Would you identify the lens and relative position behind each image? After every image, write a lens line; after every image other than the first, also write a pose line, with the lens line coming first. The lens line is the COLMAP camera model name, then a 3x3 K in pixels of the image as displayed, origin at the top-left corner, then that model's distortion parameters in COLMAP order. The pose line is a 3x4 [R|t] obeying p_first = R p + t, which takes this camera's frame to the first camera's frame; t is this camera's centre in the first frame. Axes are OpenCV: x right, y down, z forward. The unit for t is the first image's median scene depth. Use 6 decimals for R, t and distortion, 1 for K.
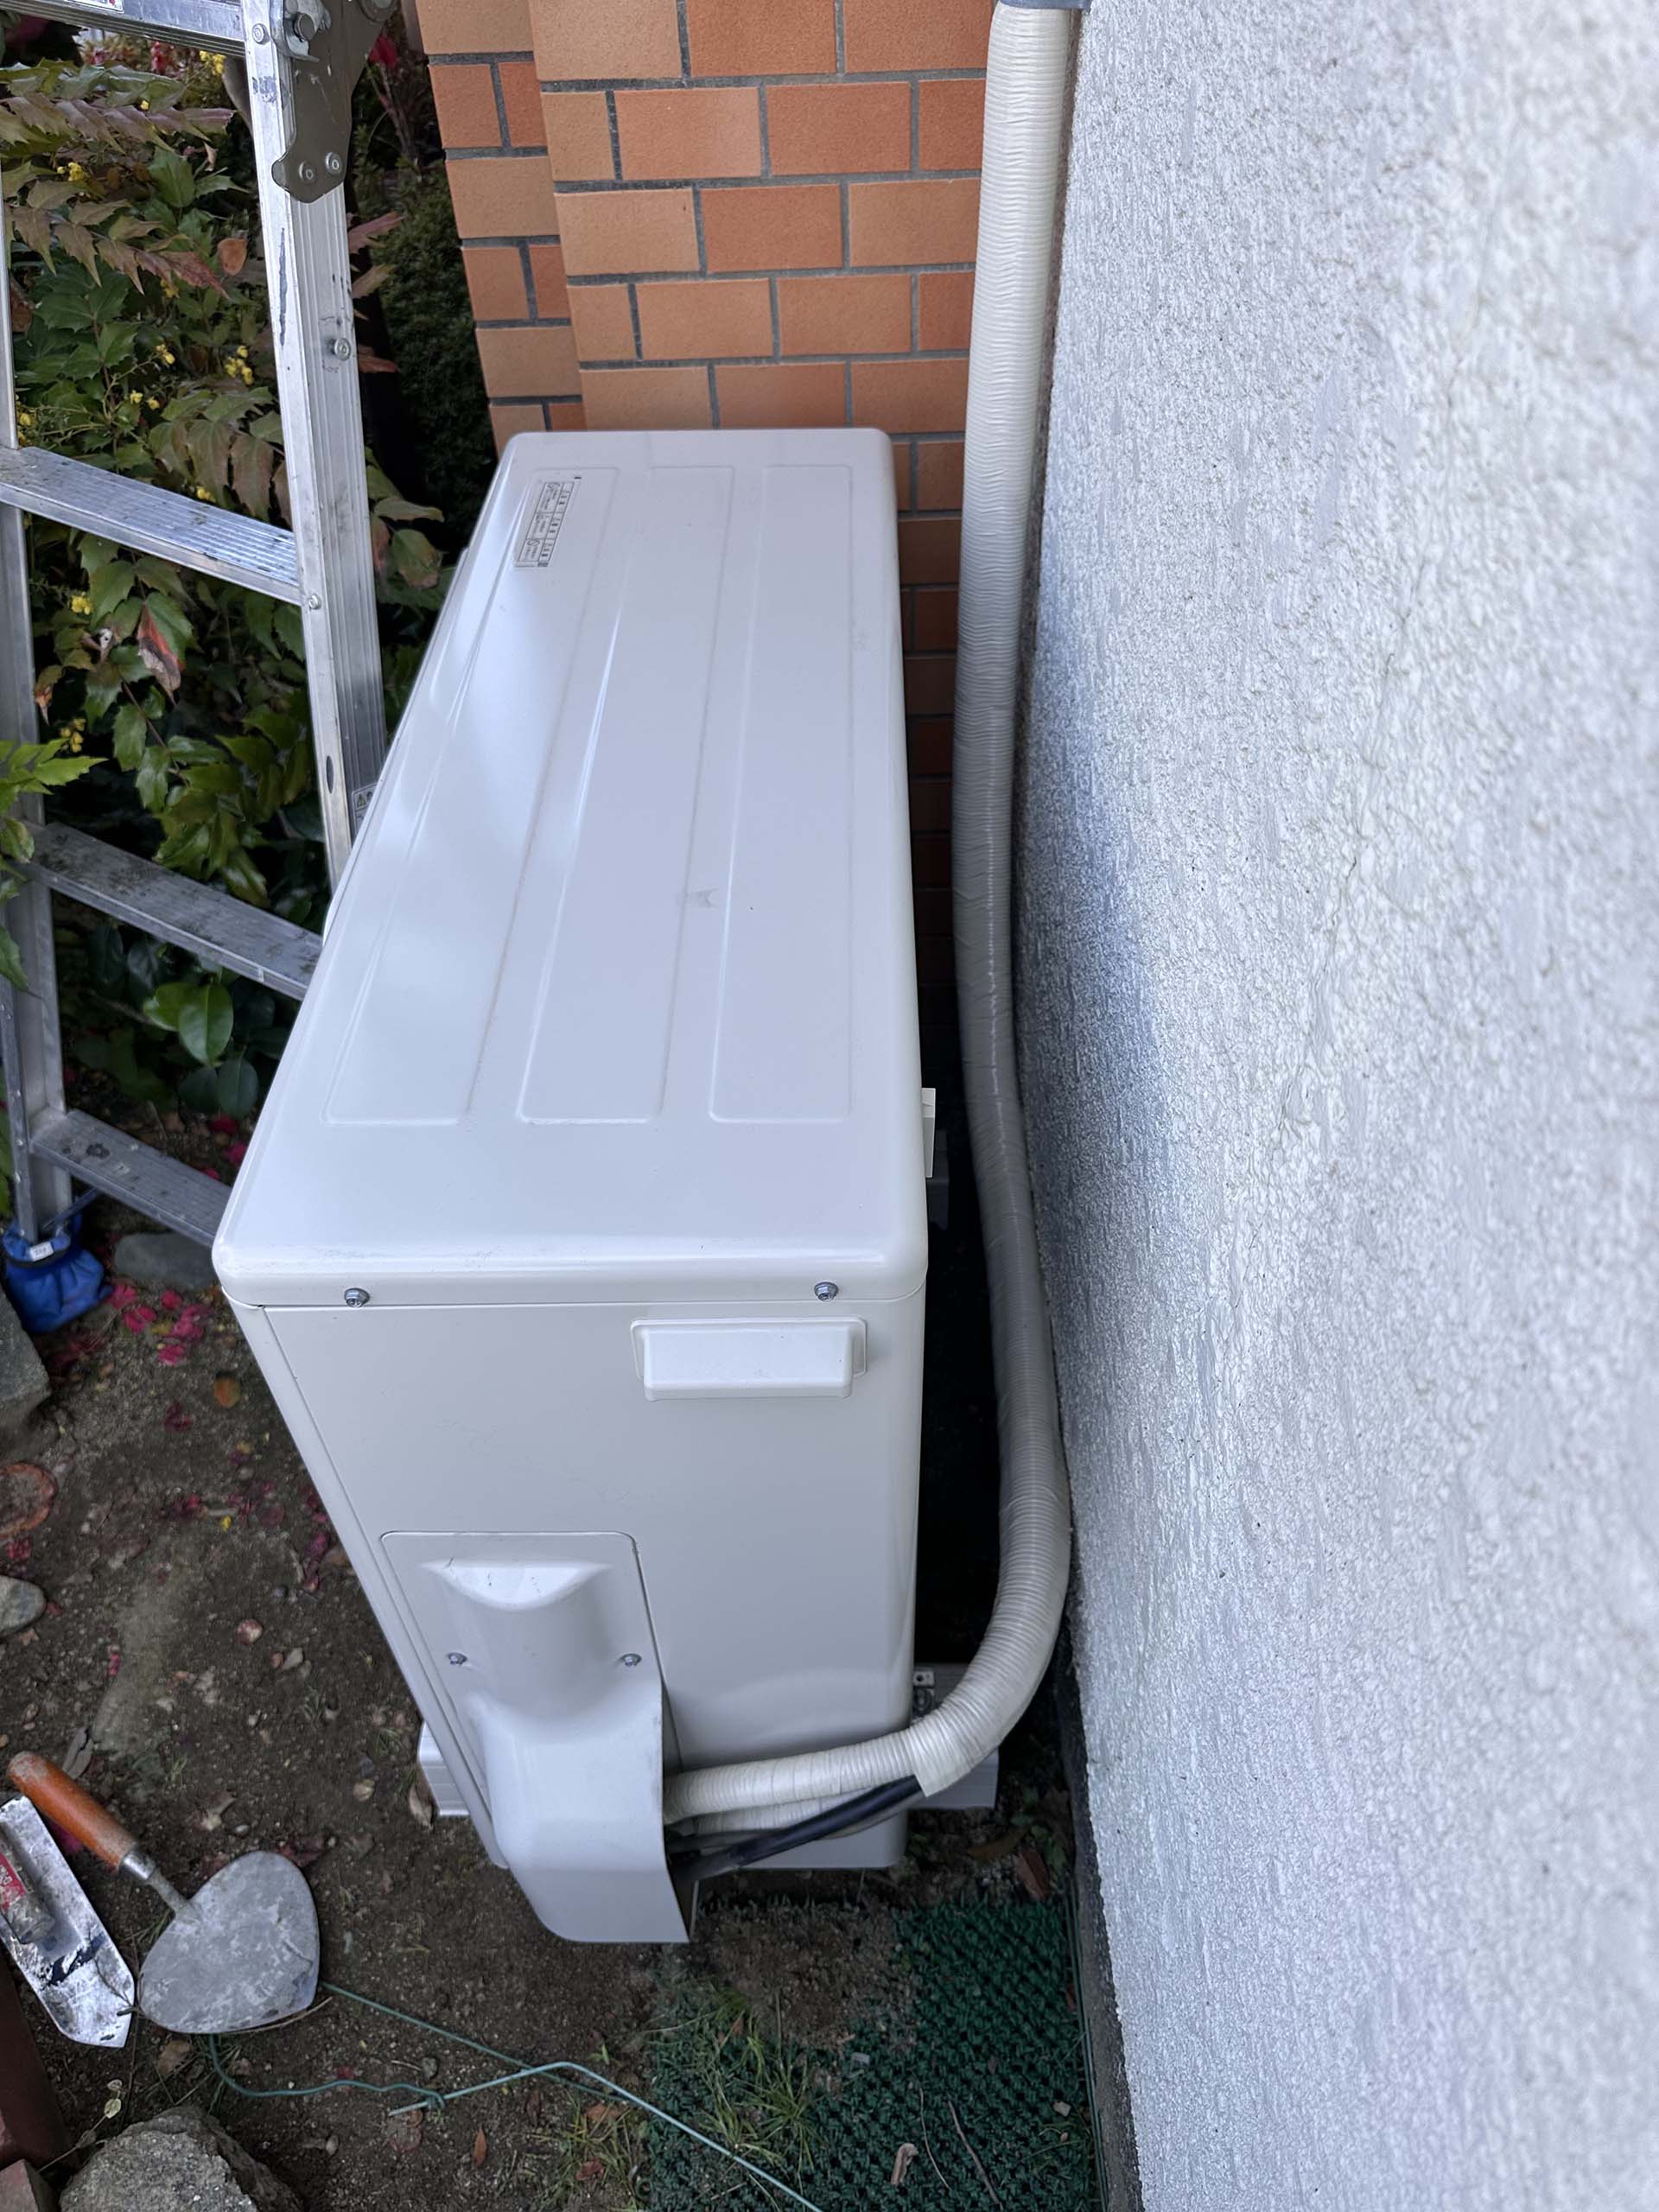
lens RADIAL K [[1583.8, 0, 827.3], [0, 1583.8, 1104.7], [0, 0, 1]] dist [0.028693, -0.049732]
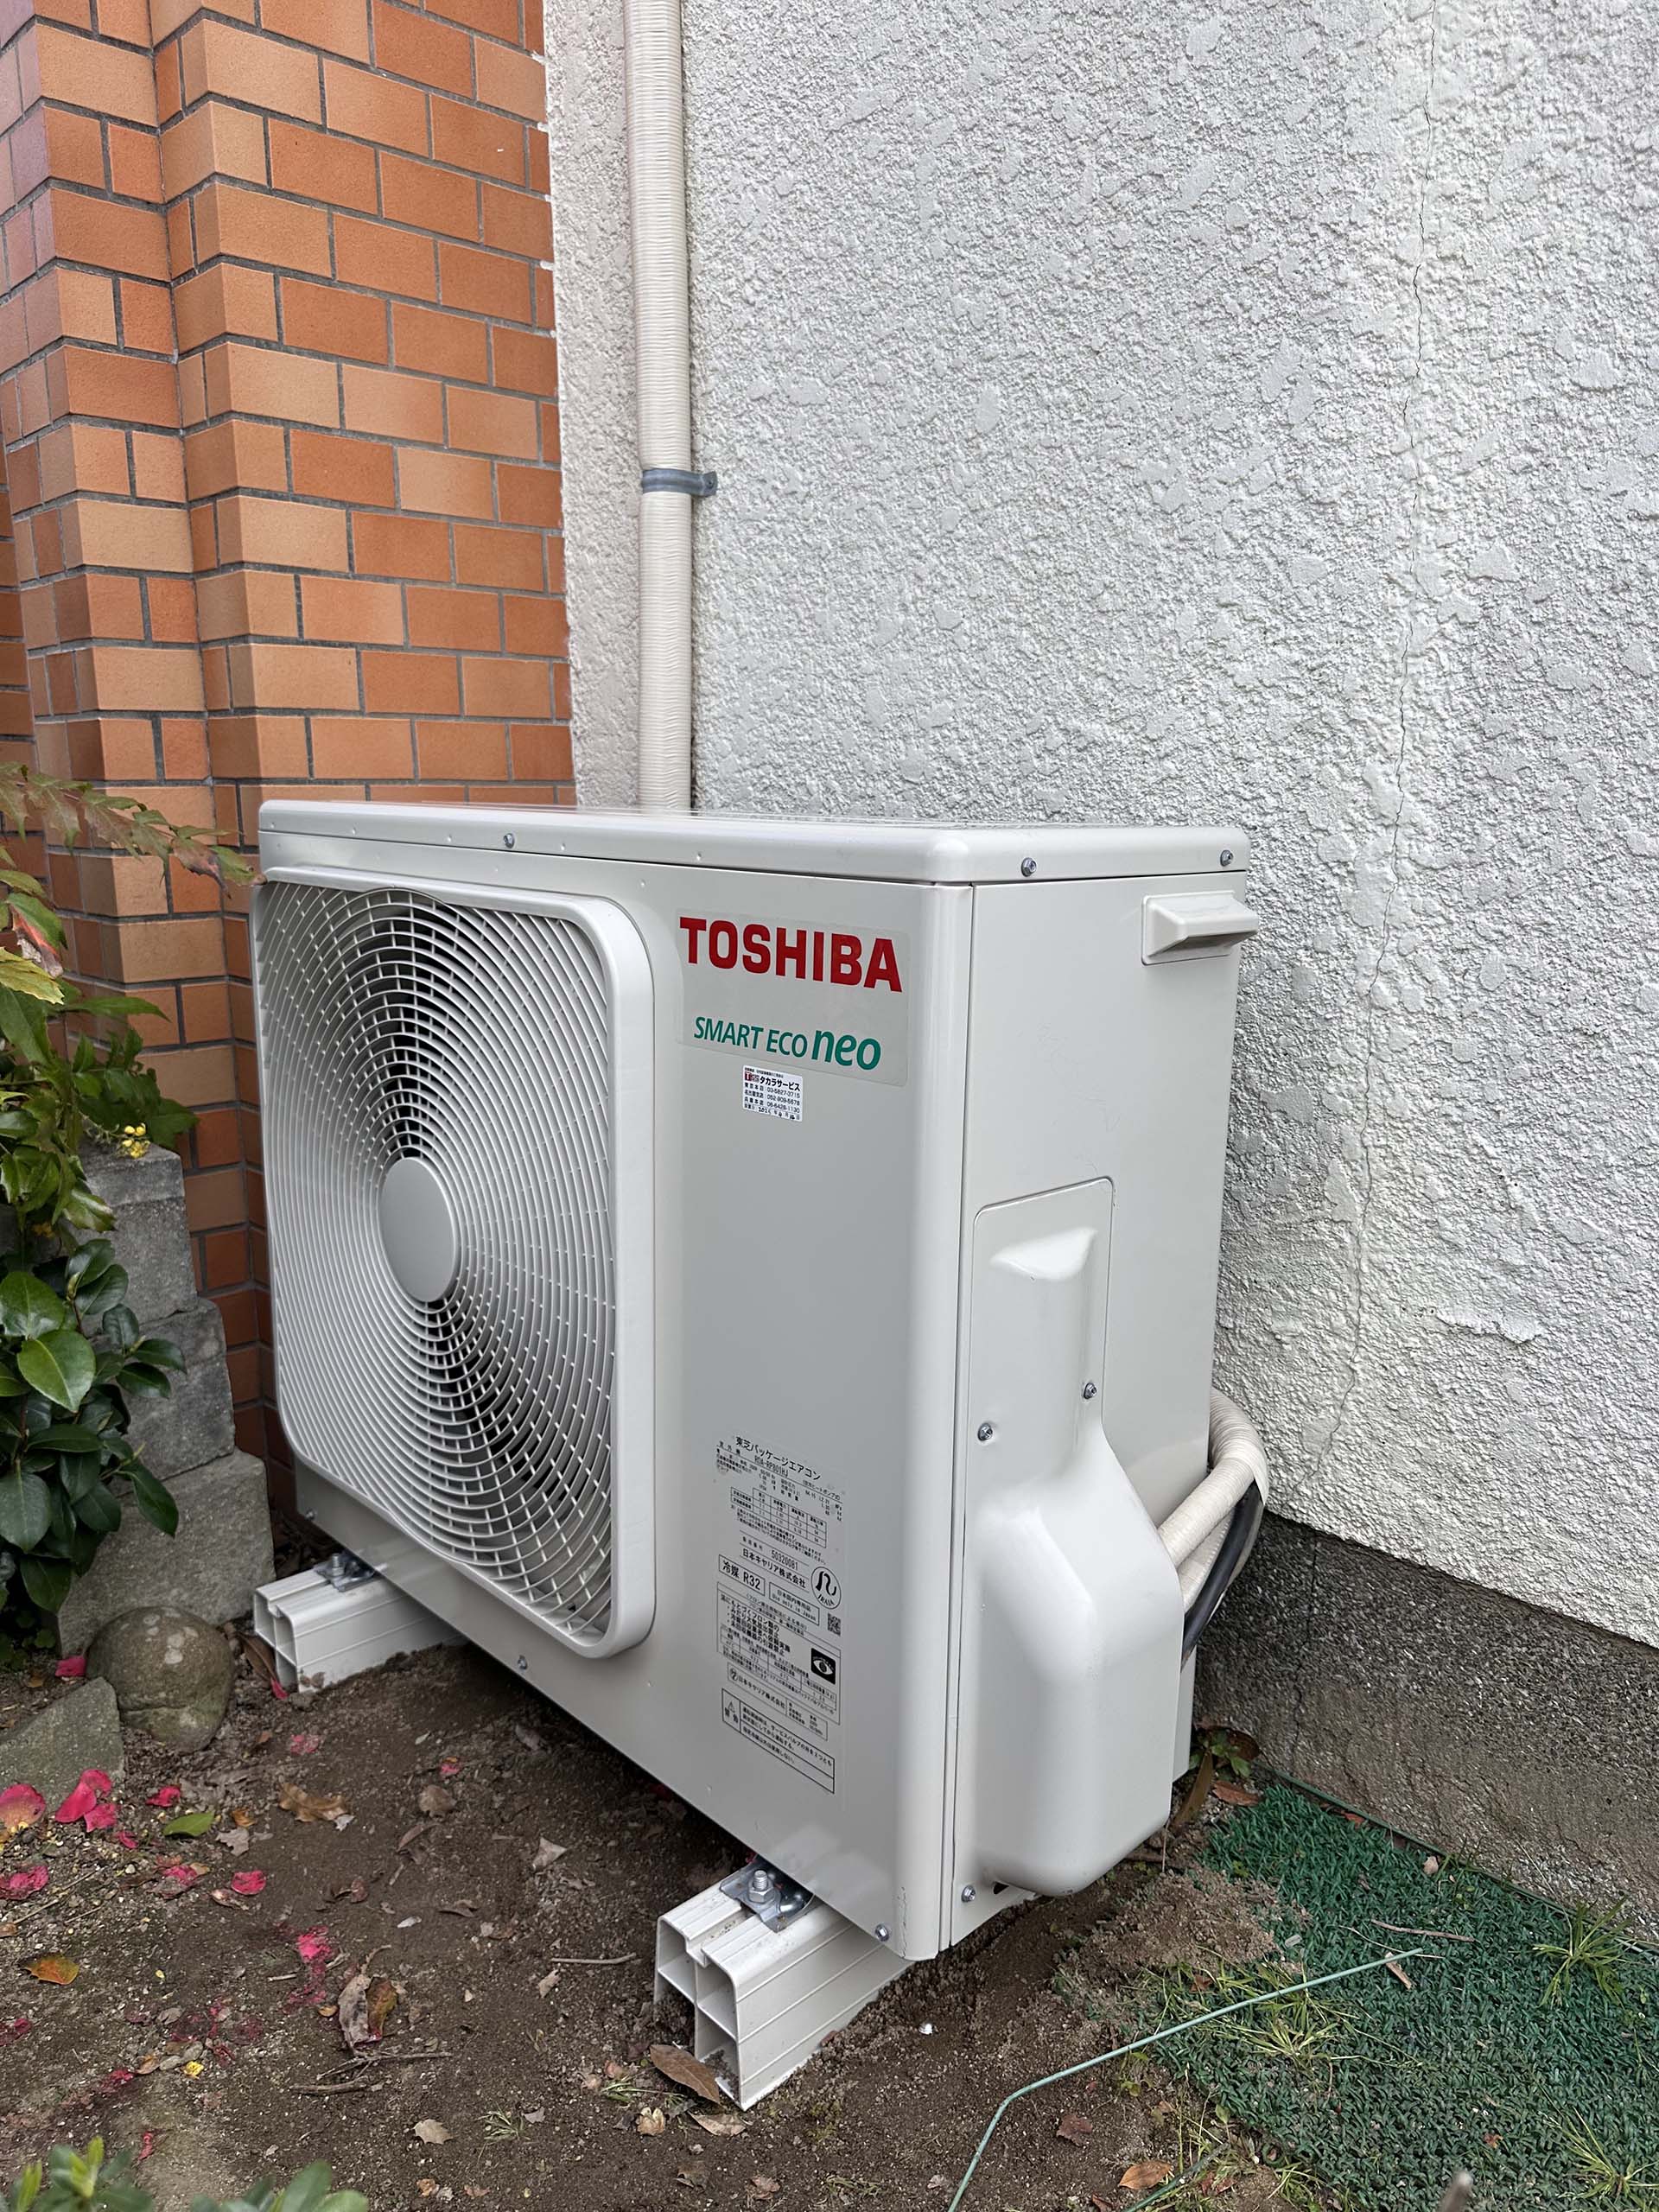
lens RADIAL K [[1583.8, 0, 844.7], [0, 1583.8, 1109.6], [0, 0, 1]] dist [0.028693, -0.049732]
pose [[0.711809, -0.110018, 0.693703, -0.719954], [0.476922, 0.800770, -0.362372, 0.371739], [-0.515629, 0.588782, 0.622465, 0.204293]]
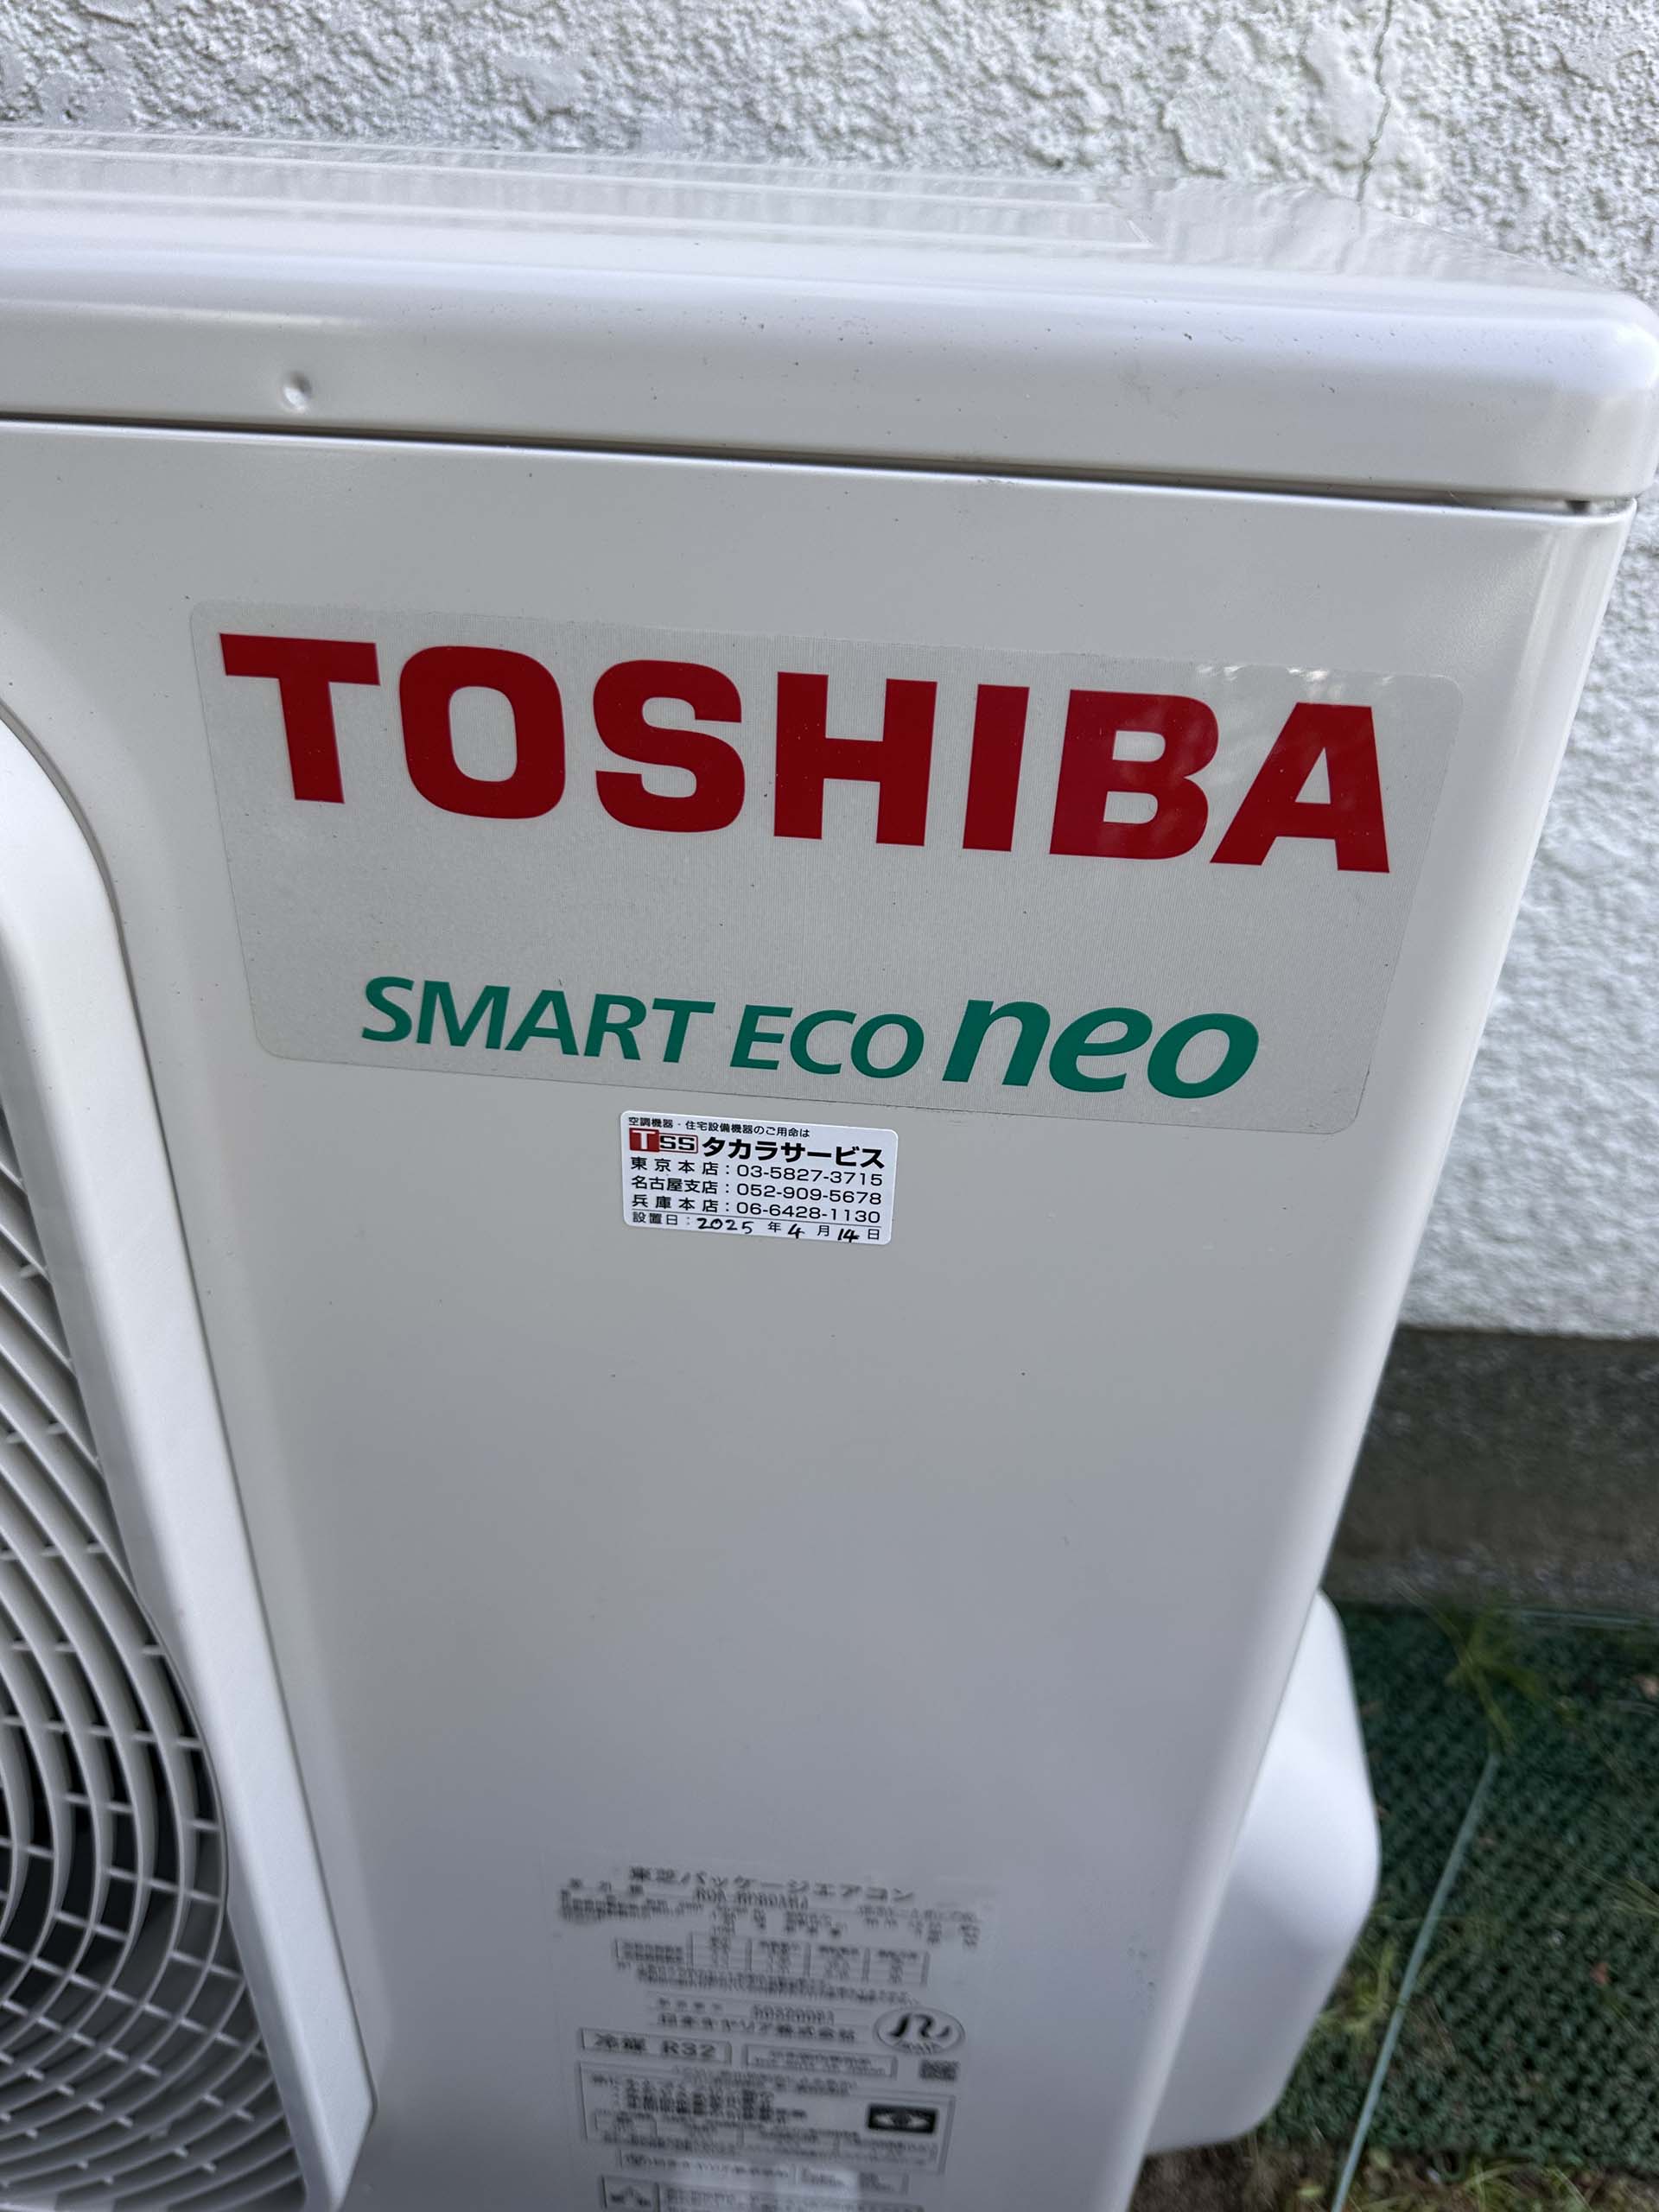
lens RADIAL K [[1583.8, 0, 821.0], [0, 1583.8, 1079.8], [0, 0, 1]] dist [0.028693, -0.049732]
pose [[0.069298, -0.515317, 0.854193, -0.408763], [0.674974, 0.654722, 0.340221, -0.022477], [-0.734580, 0.552981, 0.393196, 0.588438]]
